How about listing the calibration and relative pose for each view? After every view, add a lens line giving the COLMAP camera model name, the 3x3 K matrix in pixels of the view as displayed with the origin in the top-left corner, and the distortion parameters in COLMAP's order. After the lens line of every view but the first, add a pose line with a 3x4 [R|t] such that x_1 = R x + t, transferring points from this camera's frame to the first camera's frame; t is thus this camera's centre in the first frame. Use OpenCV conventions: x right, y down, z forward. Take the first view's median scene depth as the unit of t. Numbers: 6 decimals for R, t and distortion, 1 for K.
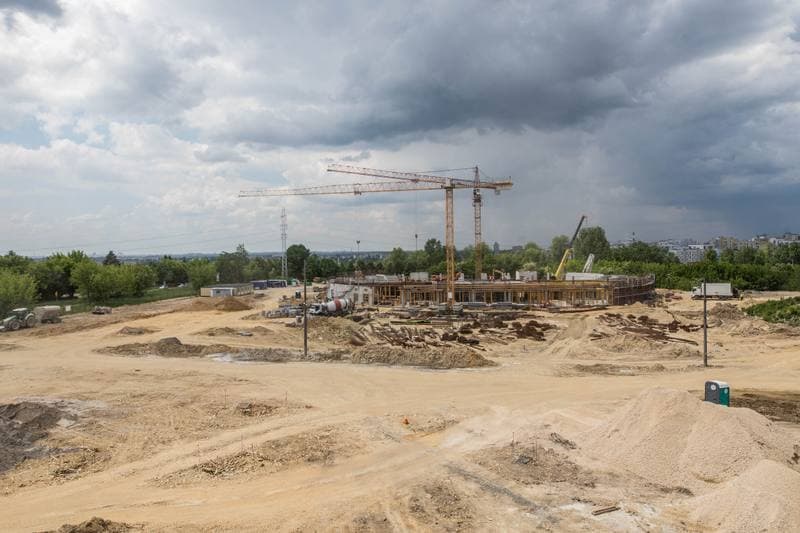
lens RADIAL K [[517.2, 0, 386.7], [0, 517.2, 251.5], [0, 0, 1]] dist [-0.010580, -0.014418]
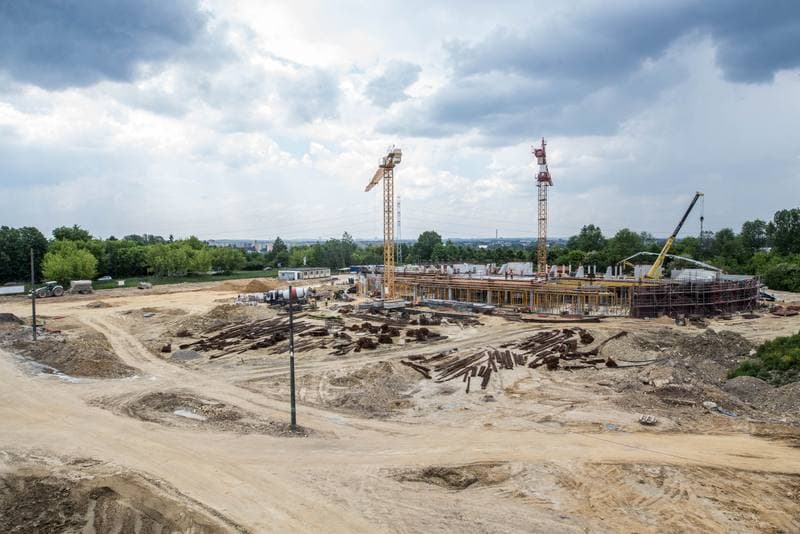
lens RADIAL K [[494.0, 0, 394.0], [0, 494.0, 260.1], [0, 0, 1]] dist [-0.018153, -0.001444]
pose [[0.881866, 0.029559, -0.470573, 0.497636], [-0.007809, 0.998812, 0.048104, -0.005884], [0.471436, -0.038747, 0.881049, 0.262974]]
